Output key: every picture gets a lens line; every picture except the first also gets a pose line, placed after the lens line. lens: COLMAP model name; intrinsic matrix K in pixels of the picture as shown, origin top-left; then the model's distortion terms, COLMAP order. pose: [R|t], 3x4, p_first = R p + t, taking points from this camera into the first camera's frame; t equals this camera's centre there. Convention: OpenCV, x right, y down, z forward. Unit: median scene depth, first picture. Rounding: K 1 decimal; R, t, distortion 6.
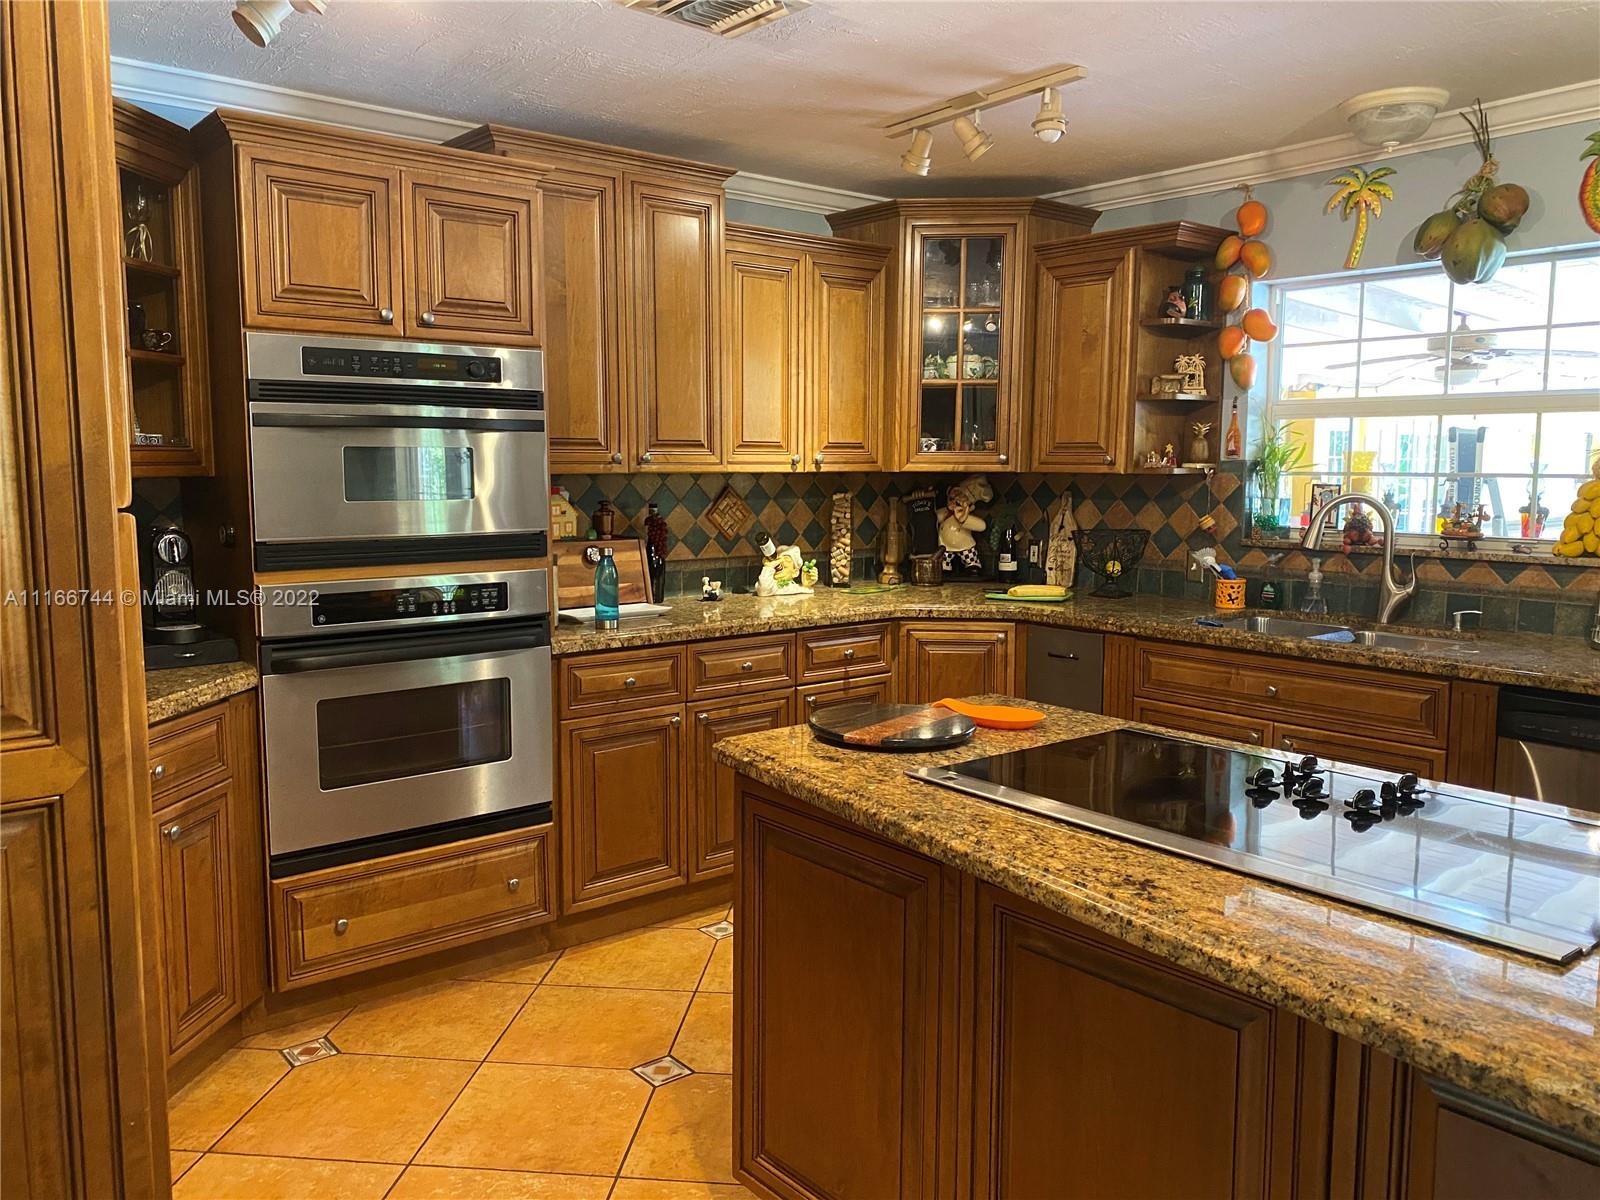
lens RADIAL K [[1223.7, 0, 793.5], [0, 1223.7, 598.2], [0, 0, 1]] dist [0.054594, -0.094286]
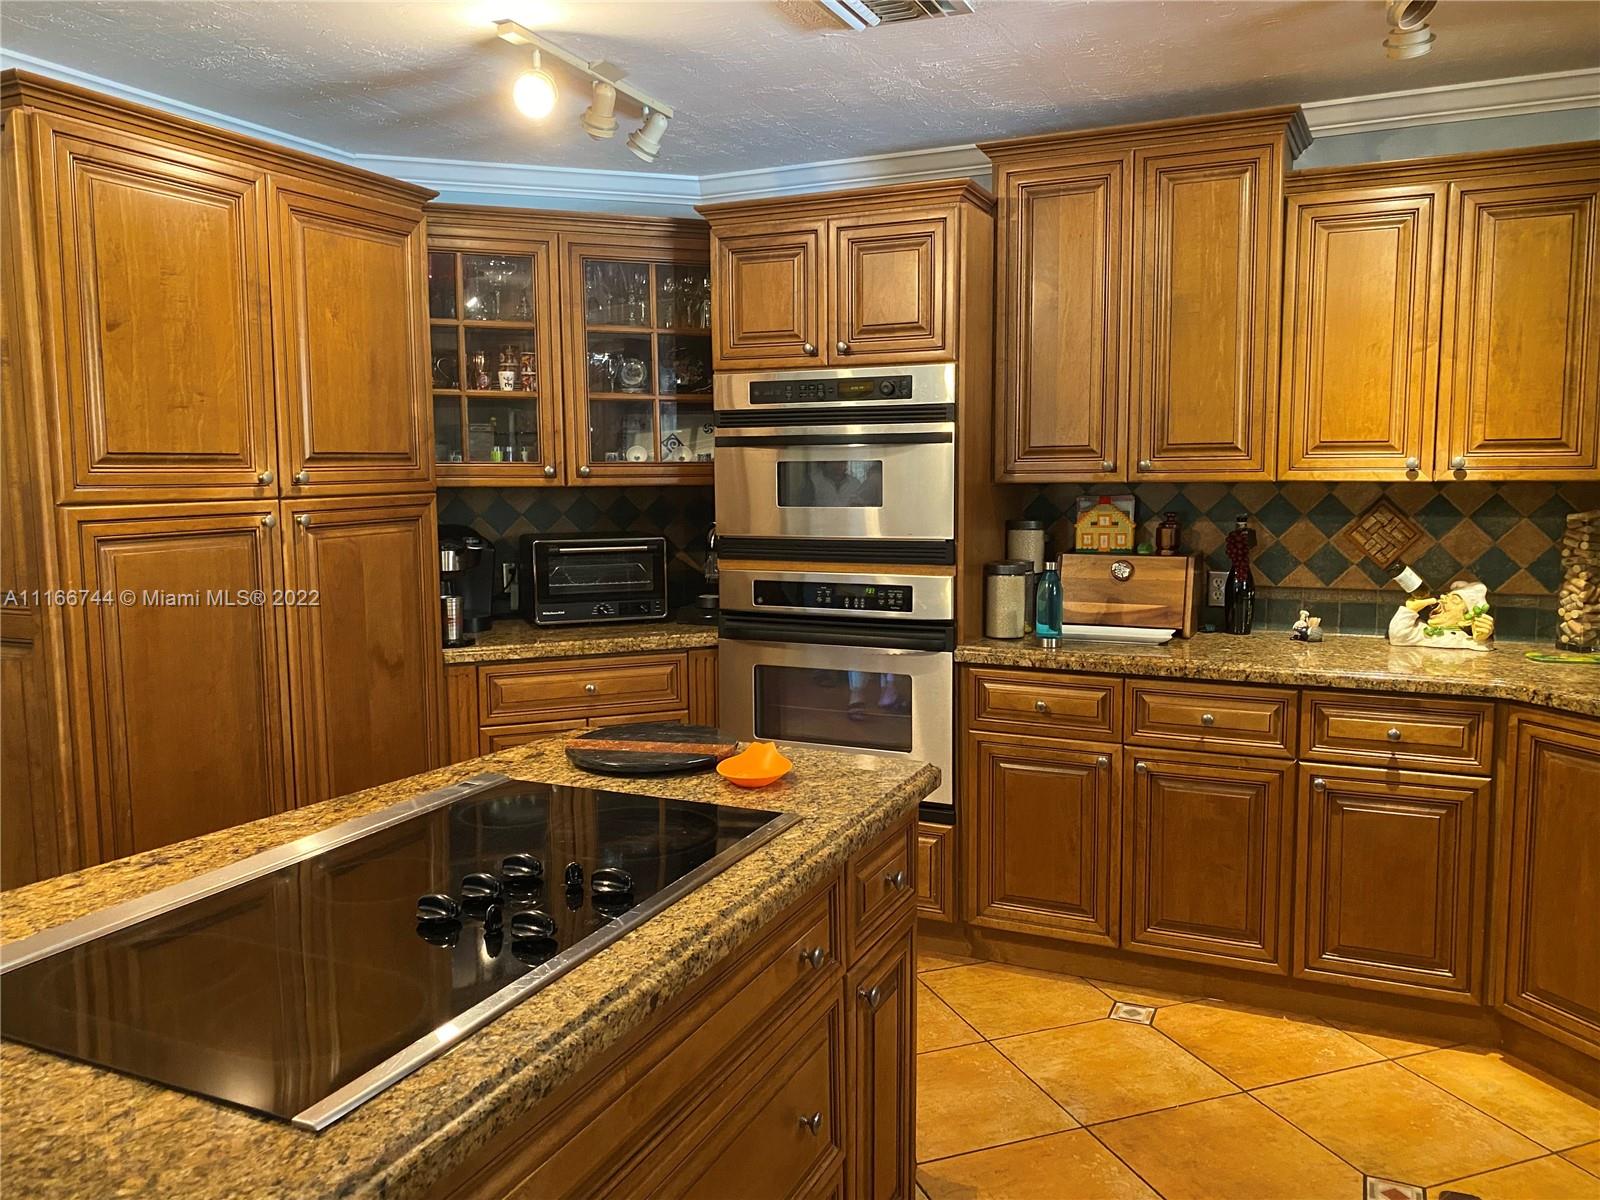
lens RADIAL K [[1223.7, 0, 793.5], [0, 1223.7, 598.2], [0, 0, 1]] dist [0.054594, -0.094286]
pose [[0.417954, 0.094706, -0.903518, 0.596412], [-0.090711, 0.993932, 0.062222, -0.051907], [0.903928, 0.055953, 0.424008, 0.403194]]
